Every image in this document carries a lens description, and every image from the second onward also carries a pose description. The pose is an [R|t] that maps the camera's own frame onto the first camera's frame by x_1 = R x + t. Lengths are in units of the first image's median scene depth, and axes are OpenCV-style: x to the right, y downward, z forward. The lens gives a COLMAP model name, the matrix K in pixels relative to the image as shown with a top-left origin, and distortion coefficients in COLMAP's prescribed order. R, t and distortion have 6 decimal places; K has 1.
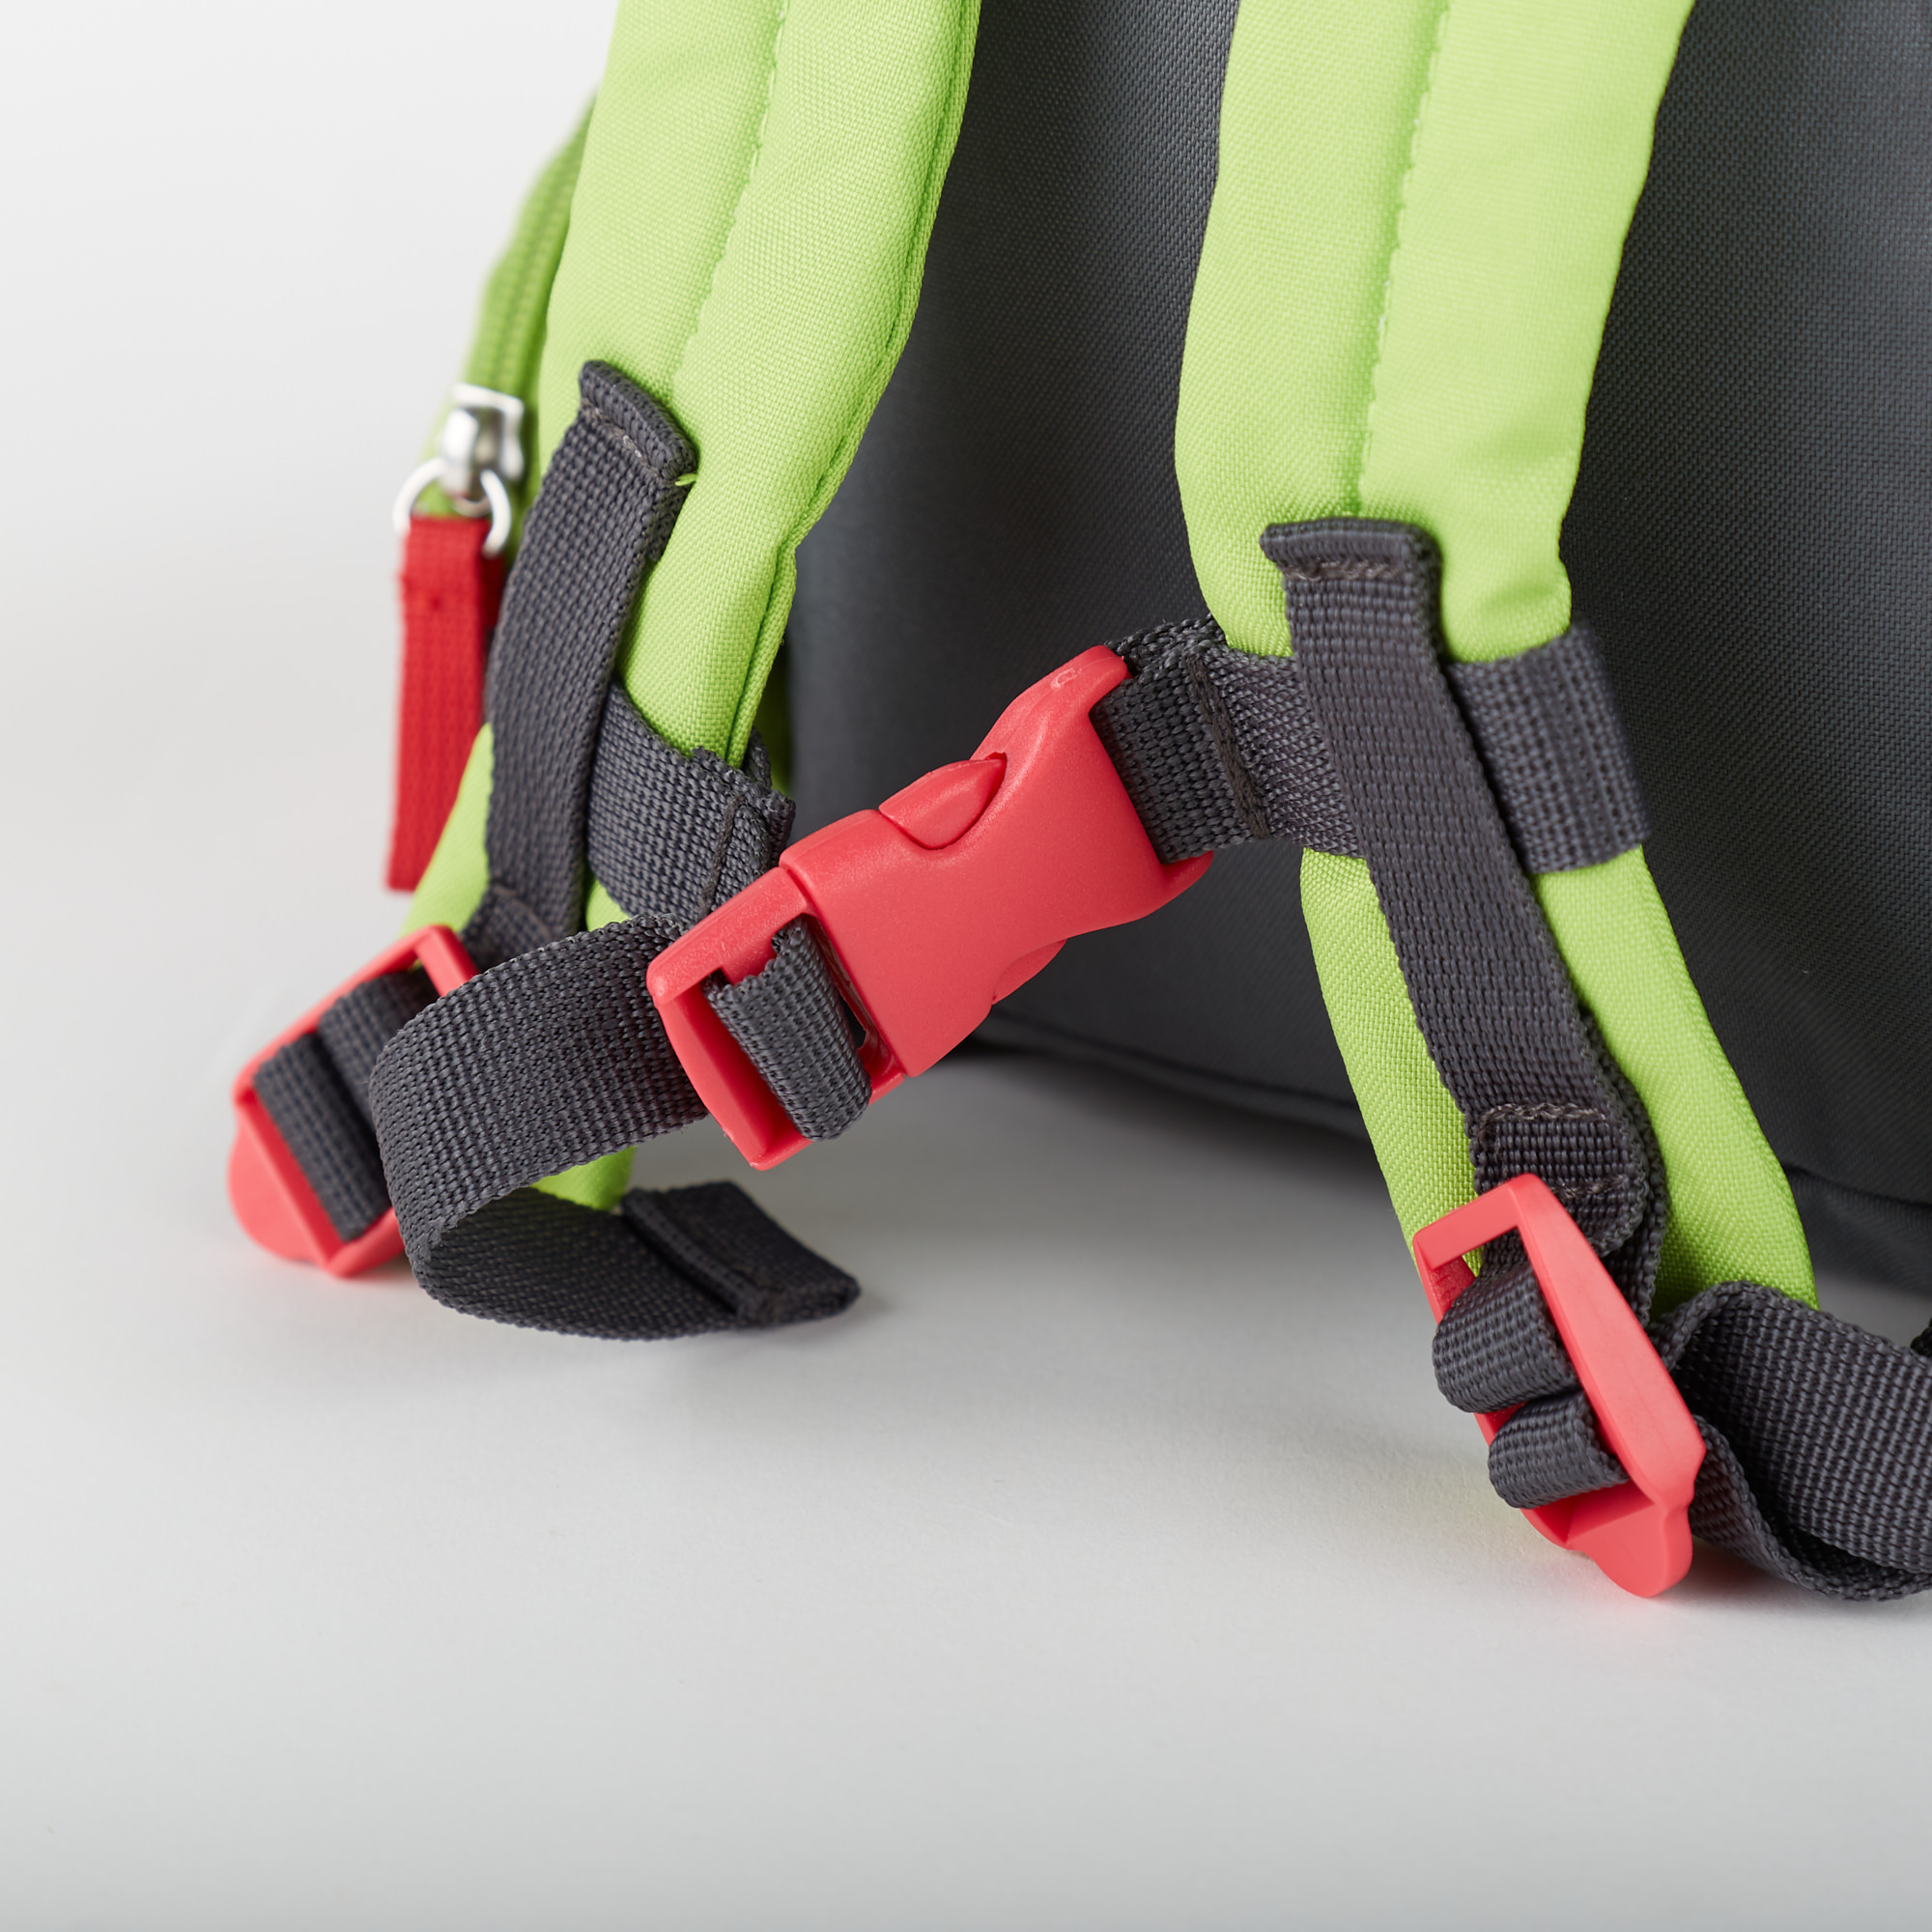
lens RADIAL K [[6048.3, 0, 968.2], [0, 6048.3, 964.7], [0, 0, 1]] dist [-0.109844, 0.000000]
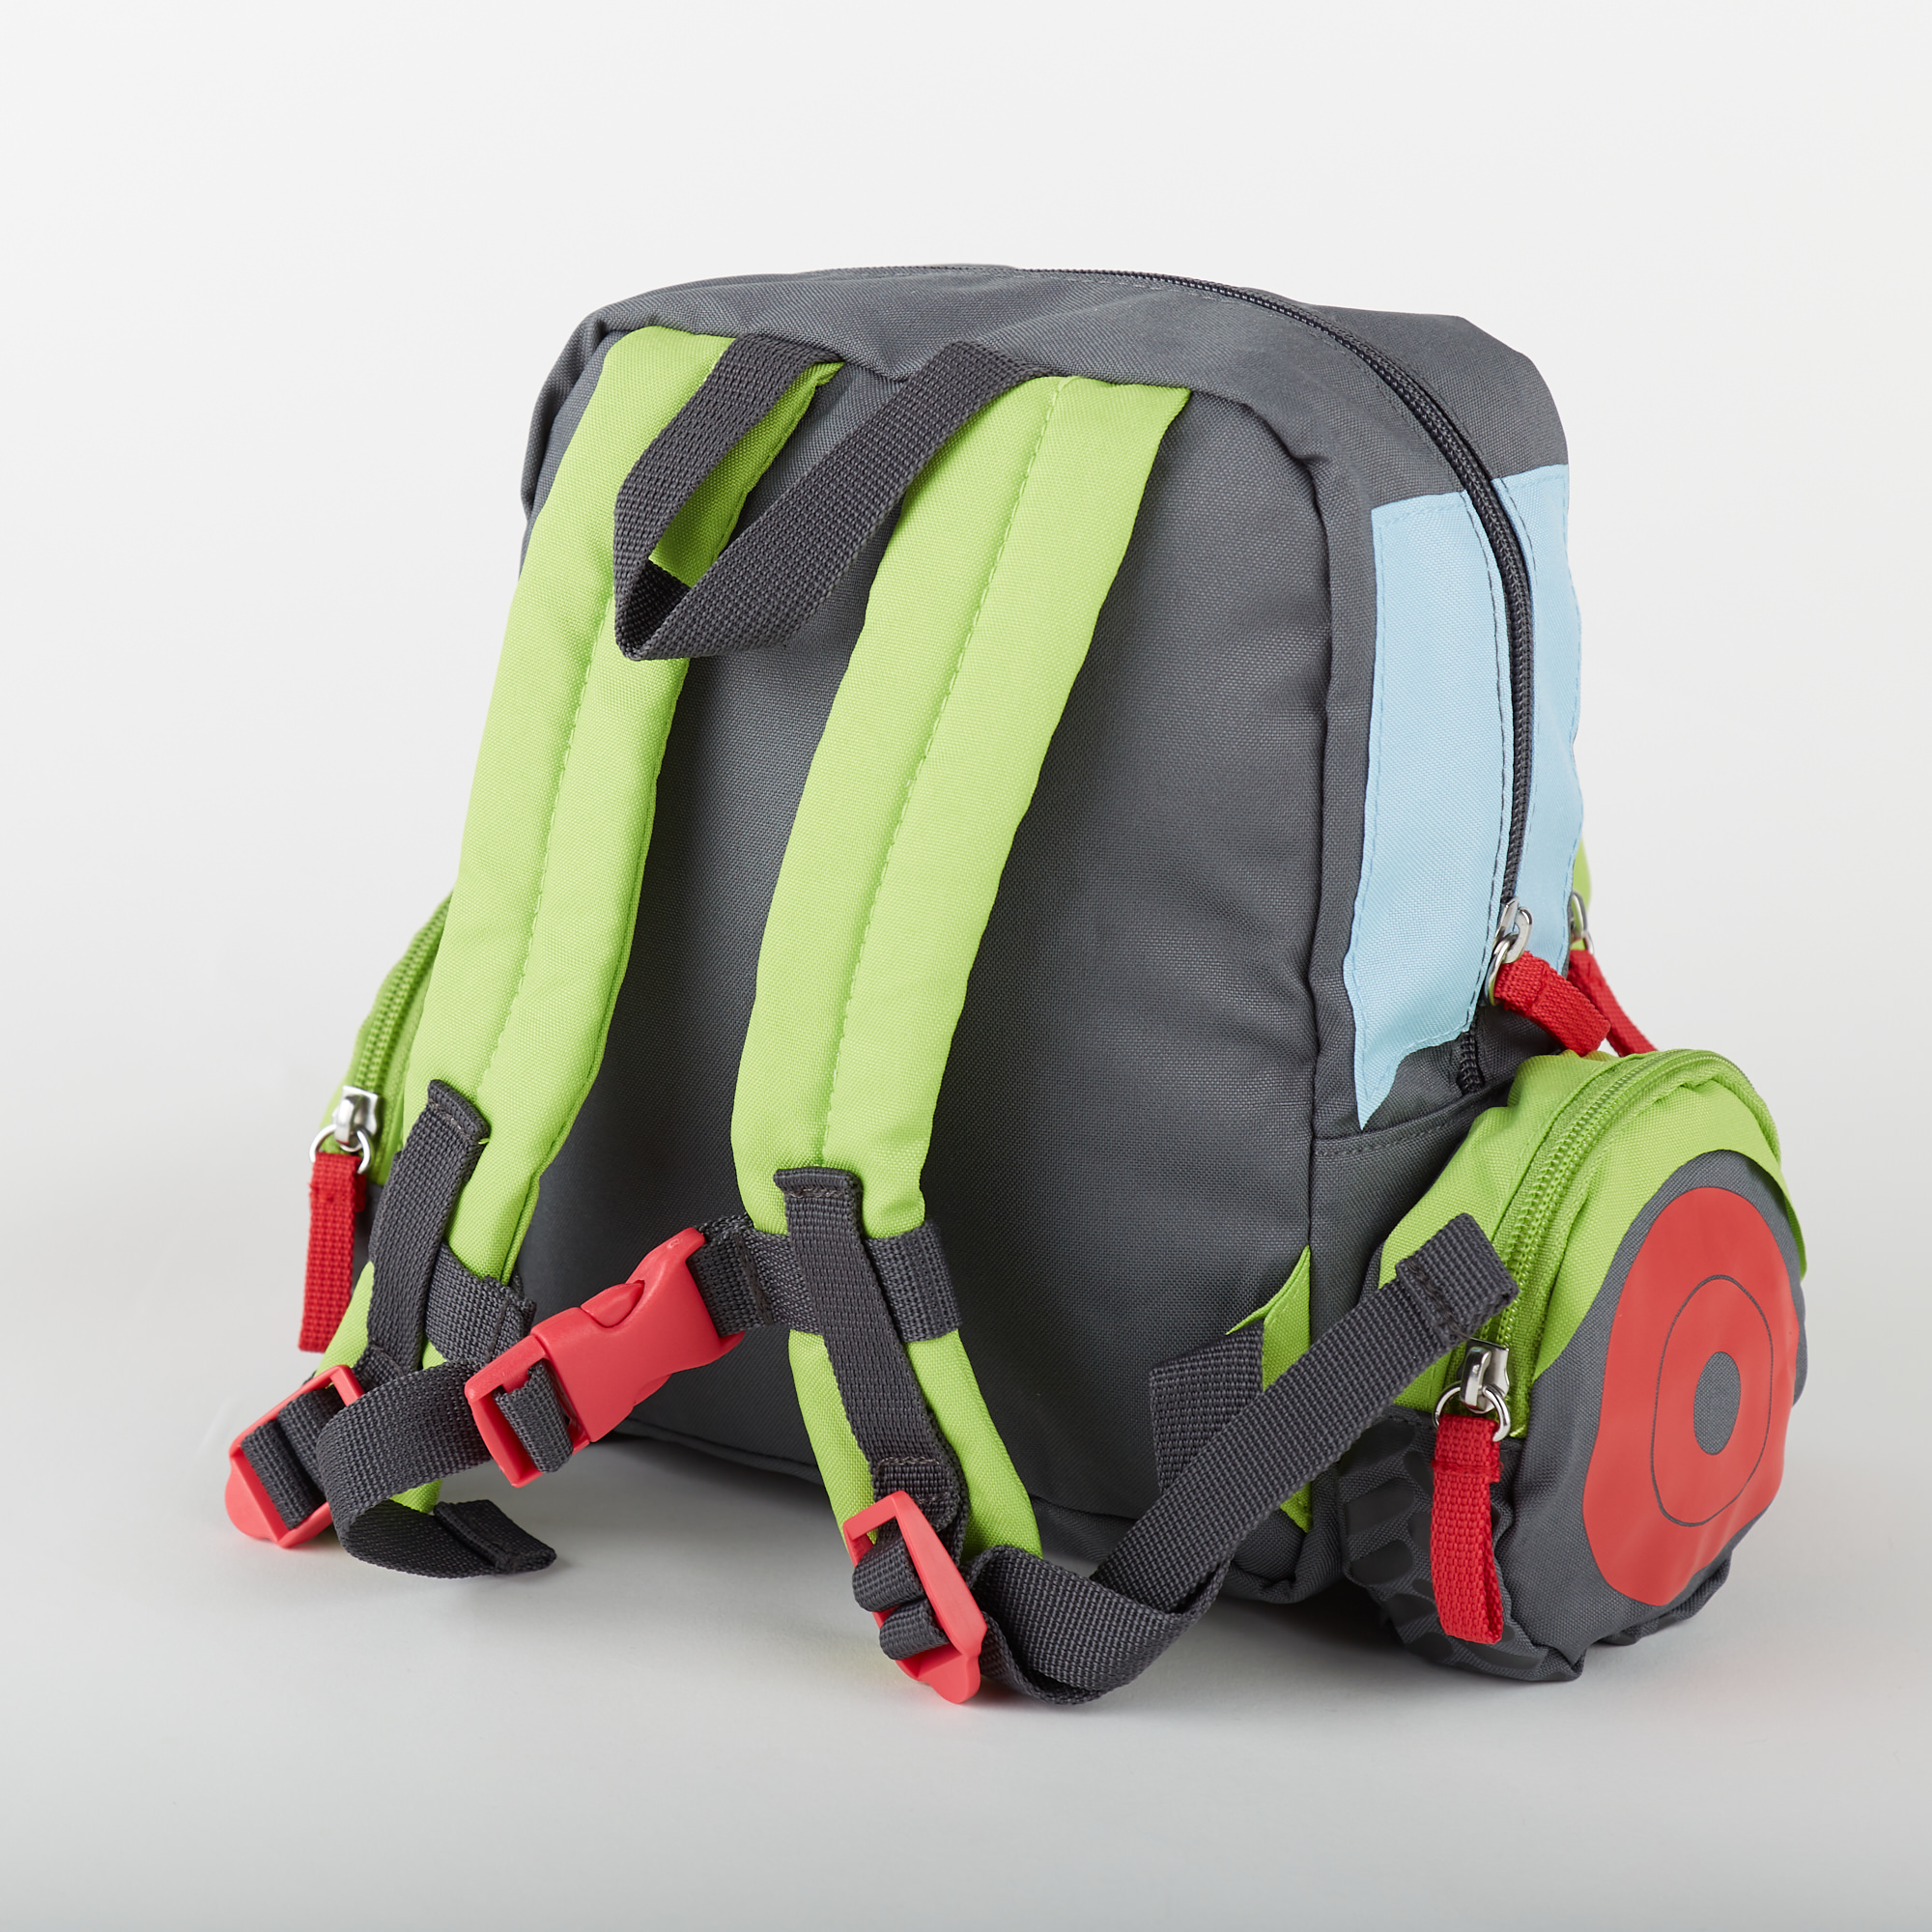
lens RADIAL K [[3393.0, 0, 966.8], [0, 3393.0, 967.7], [0, 0, 1]] dist [-0.114676, 0.000000]
pose [[0.993404, 0.022509, 0.112434, -0.016059], [-0.007837, 0.991579, -0.129269, 0.006704], [-0.114397, 0.127535, 0.985215, -0.135996]]
